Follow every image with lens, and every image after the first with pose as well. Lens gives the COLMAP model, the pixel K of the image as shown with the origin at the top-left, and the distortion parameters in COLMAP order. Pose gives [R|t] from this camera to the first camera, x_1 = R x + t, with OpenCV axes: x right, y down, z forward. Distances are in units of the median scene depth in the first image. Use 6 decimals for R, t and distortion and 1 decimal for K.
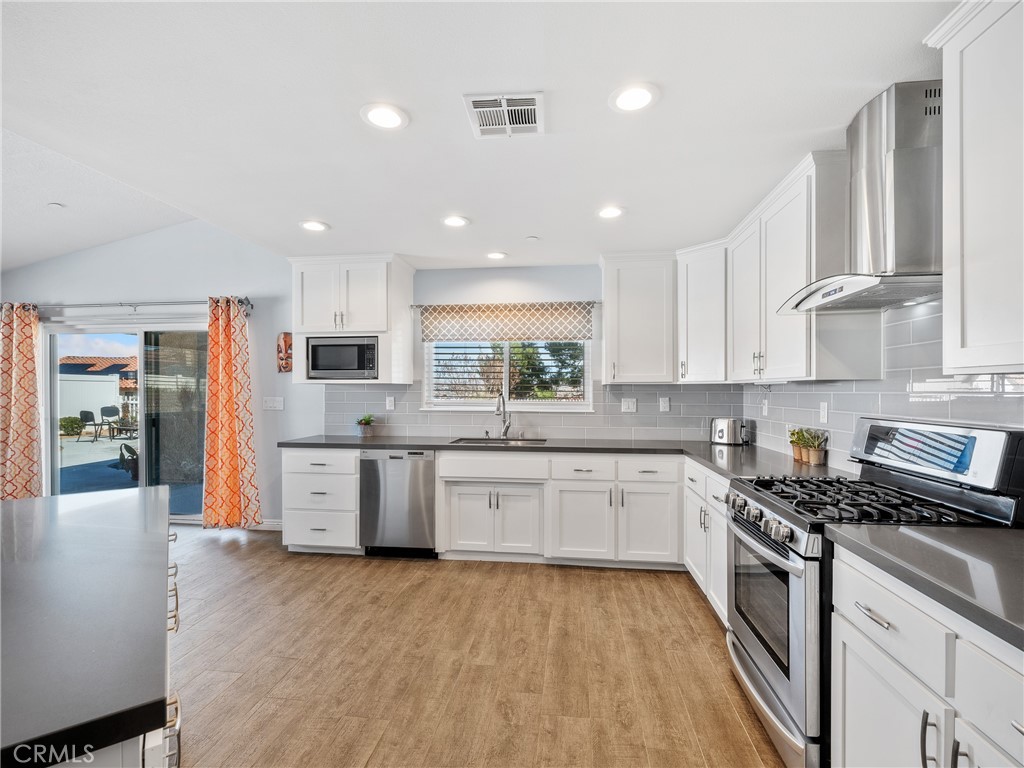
lens RADIAL K [[480.4, 0, 510.6], [0, 480.4, 390.6], [0, 0, 1]] dist [0.000347, 0.001296]
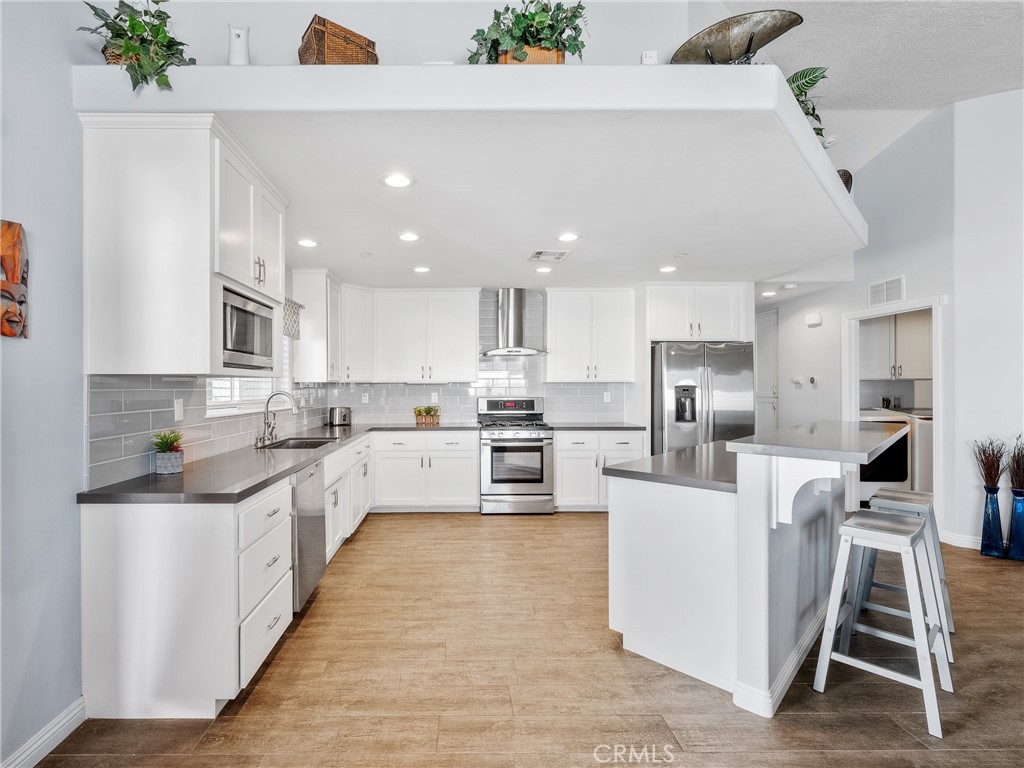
lens RADIAL K [[480.4, 0, 503.2], [0, 480.4, 386.9], [0, 0, 1]] dist [0.000347, 0.001296]
pose [[-0.214345, -0.000926, 0.976758, -1.233832], [0.001657, 0.999998, 0.001312, 0.004809], [-0.976757, 0.001900, -0.214343, 1.022703]]
